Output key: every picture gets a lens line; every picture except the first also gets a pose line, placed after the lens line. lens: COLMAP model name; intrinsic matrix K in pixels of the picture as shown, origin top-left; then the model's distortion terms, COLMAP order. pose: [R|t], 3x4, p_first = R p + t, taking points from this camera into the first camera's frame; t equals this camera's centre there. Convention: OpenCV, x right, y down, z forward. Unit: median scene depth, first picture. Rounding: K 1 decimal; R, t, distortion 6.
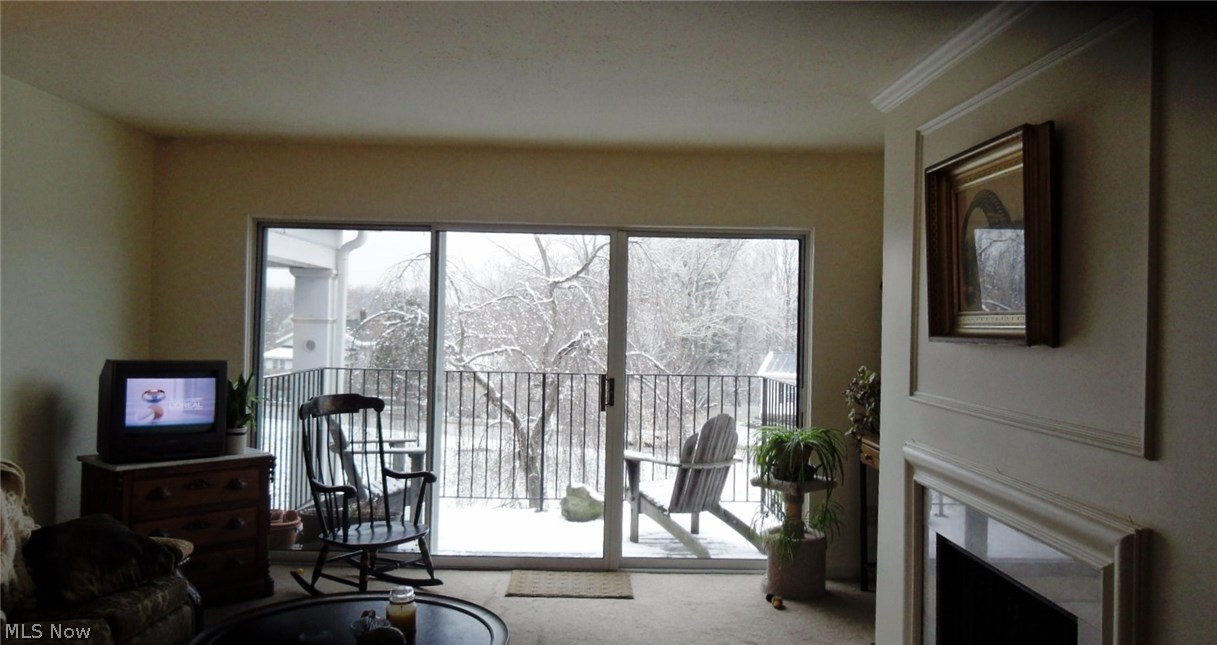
lens RADIAL K [[878.7, 0, 605.7], [0, 878.7, 322.1], [0, 0, 1]] dist [-0.014987, -0.010963]
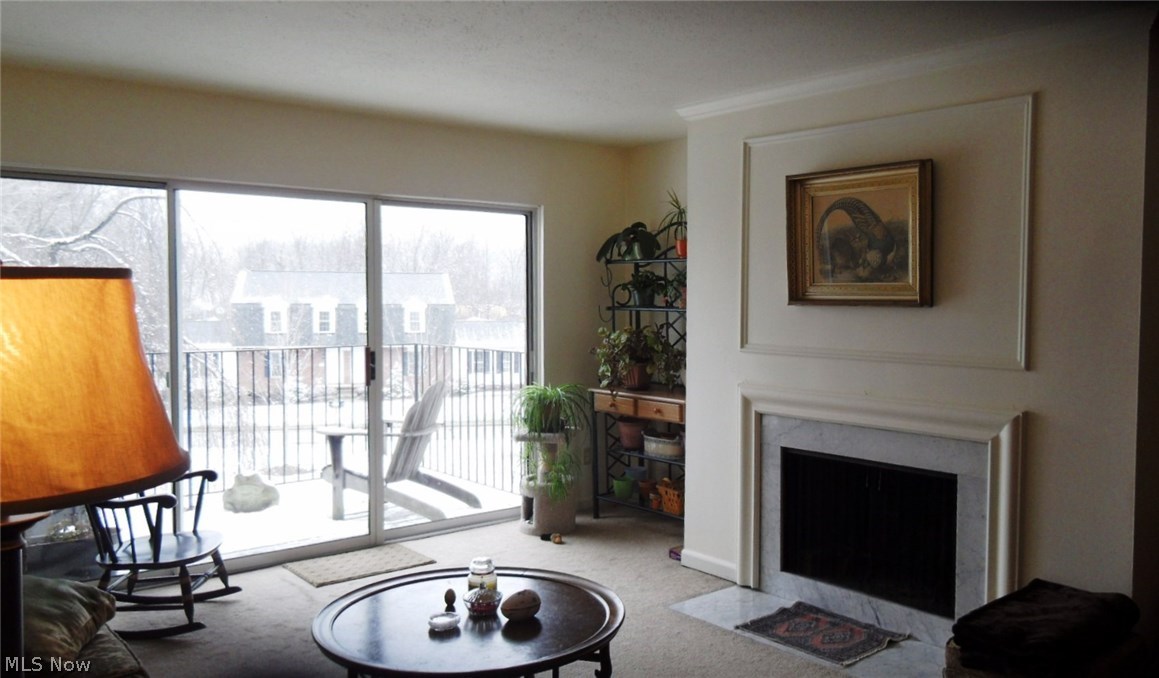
lens RADIAL K [[933.6, 0, 582.5], [0, 933.6, 335.4], [0, 0, 1]] dist [0.000111, -0.000691]
pose [[0.780879, -0.046727, 0.622932, -0.480667], [0.012062, 0.998140, 0.059751, -0.013616], [-0.624566, -0.039145, 0.779991, 0.045494]]
